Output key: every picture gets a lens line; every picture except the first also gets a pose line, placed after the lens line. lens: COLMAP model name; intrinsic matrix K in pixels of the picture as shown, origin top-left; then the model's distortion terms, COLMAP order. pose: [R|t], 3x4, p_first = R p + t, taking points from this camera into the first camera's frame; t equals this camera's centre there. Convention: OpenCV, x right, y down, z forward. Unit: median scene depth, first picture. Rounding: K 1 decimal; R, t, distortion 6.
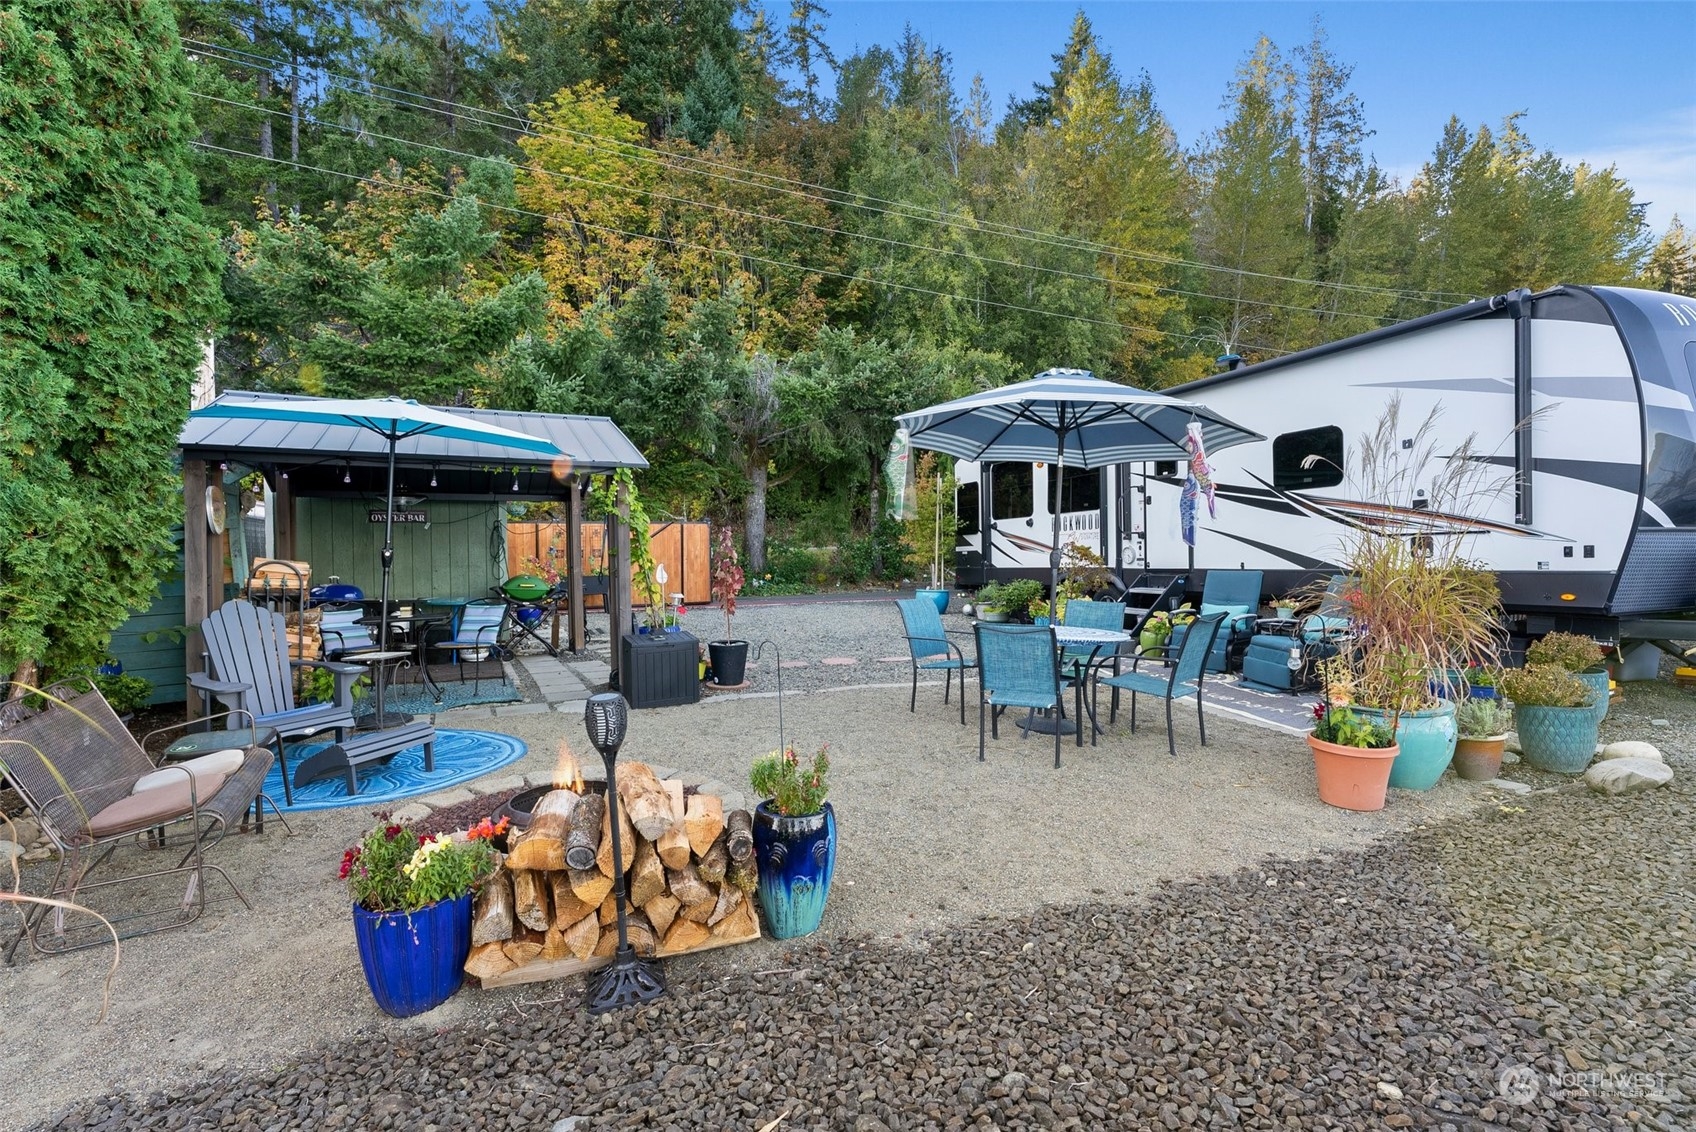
lens RADIAL K [[773.2, 0, 848.0], [0, 773.2, 566.0], [0, 0, 1]] dist [0.001000, 0.000154]
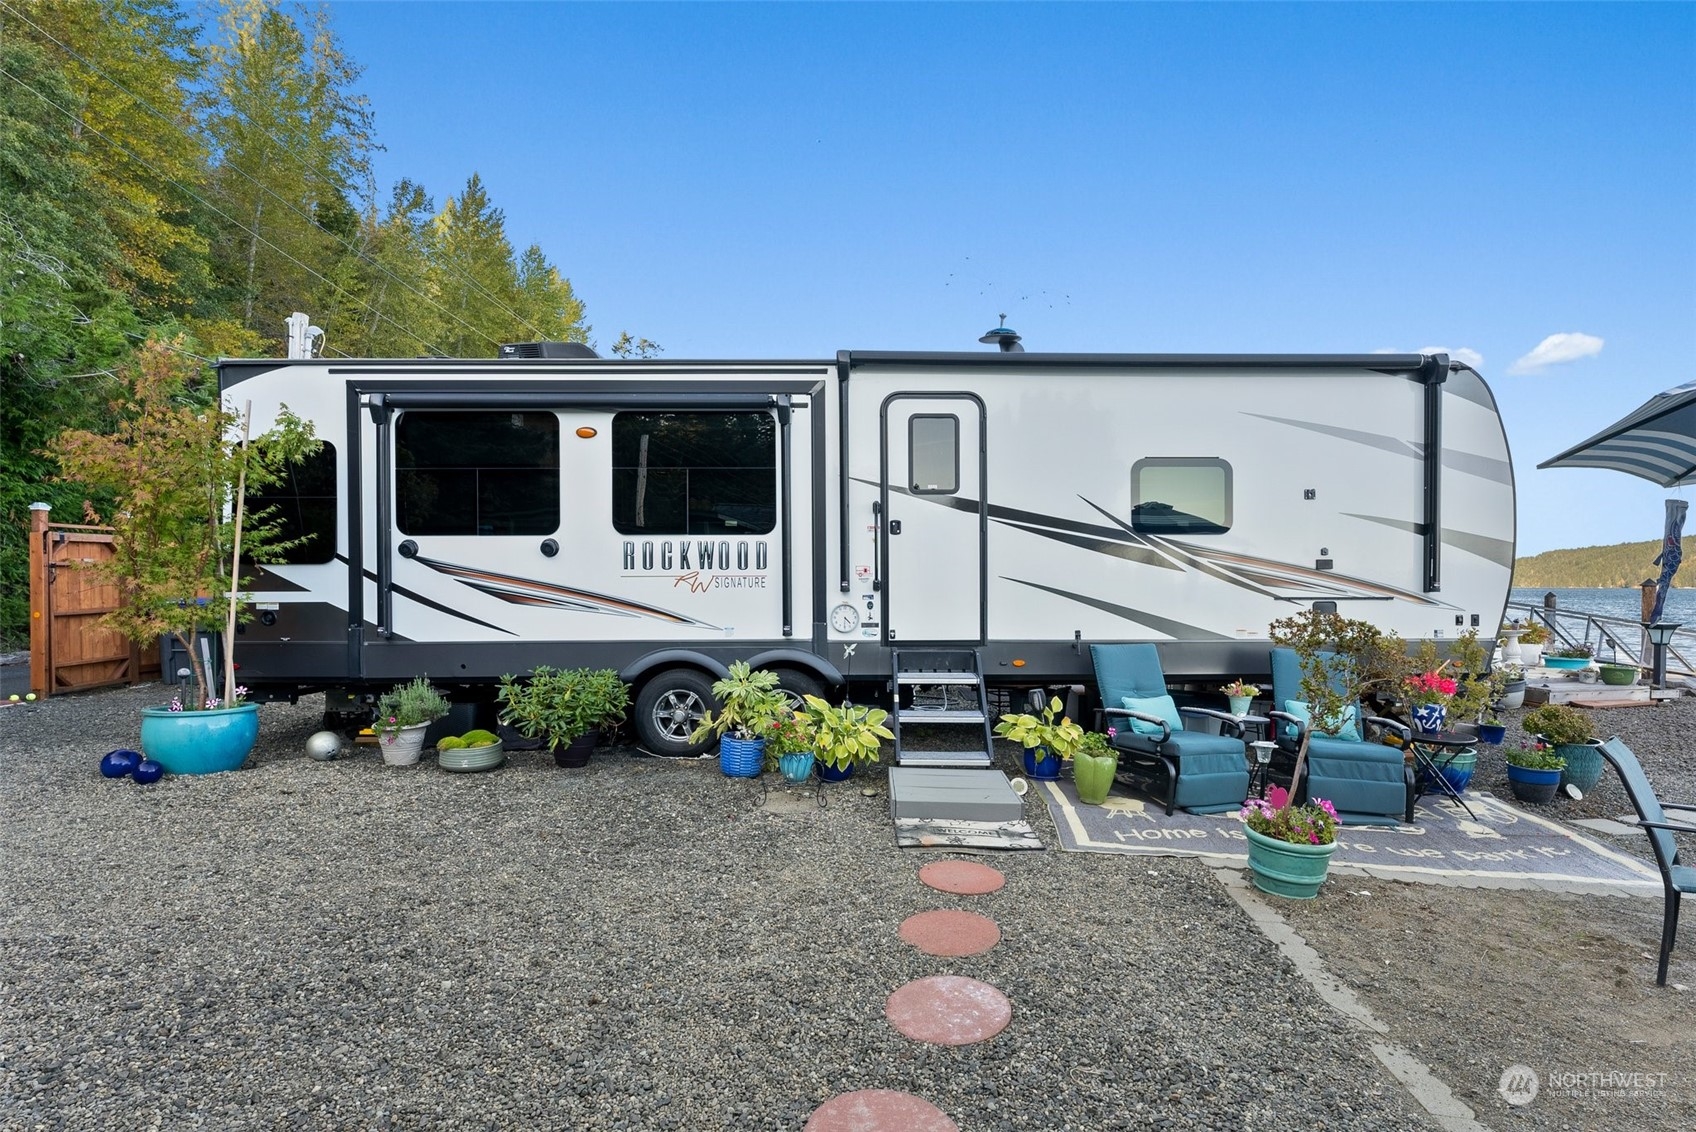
lens RADIAL K [[800.8, 0, 850.0], [0, 800.8, 590.8], [0, 0, 1]] dist [-0.002880, -0.000383]
pose [[0.355132, 0.008842, 0.934774, -0.203176], [0.003881, 0.999933, -0.010933, -0.027921], [-0.934808, 0.007510, 0.355073, 0.783071]]
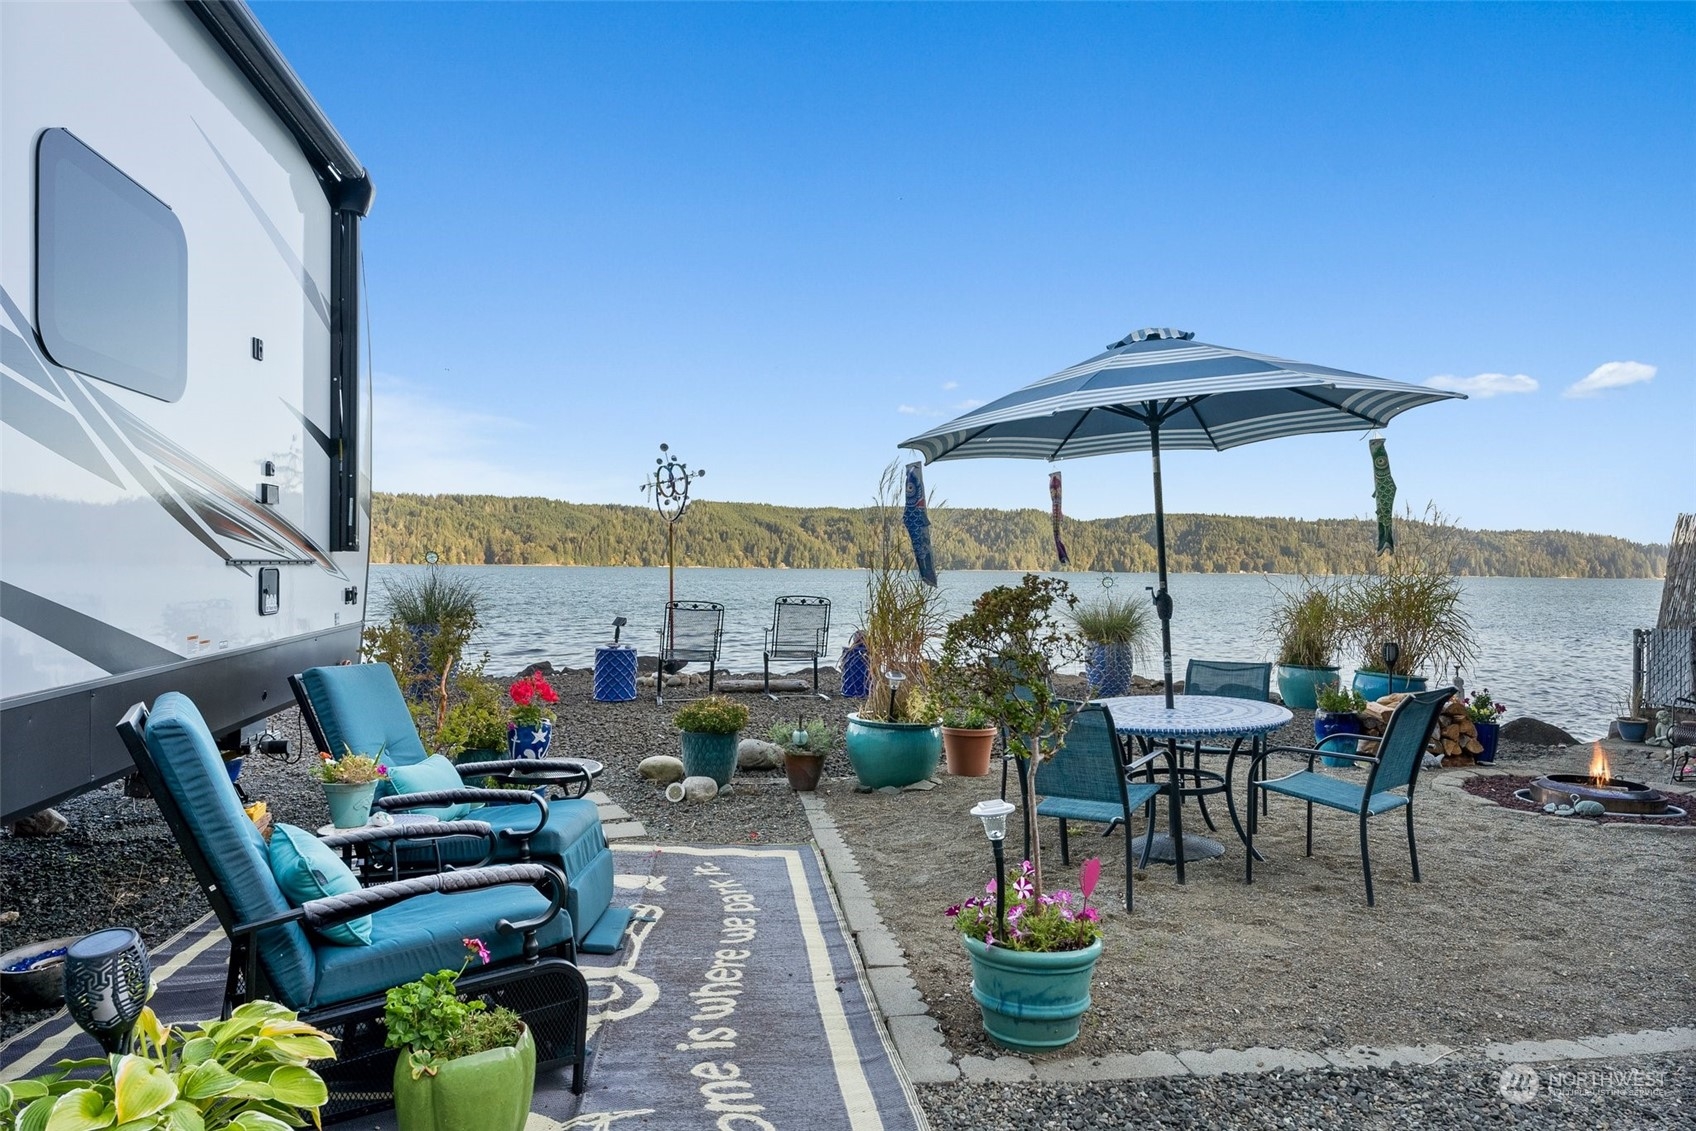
lens RADIAL K [[978.8, 0, 881.7], [0, 978.8, 564.3], [0, 0, 1]] dist [0.002492, 0.000531]
pose [[-0.992531, -0.003092, 0.121955, 0.211960], [-0.001834, 0.999944, 0.010429, -0.030519], [-0.121981, 0.010128, -0.992481, 1.005843]]
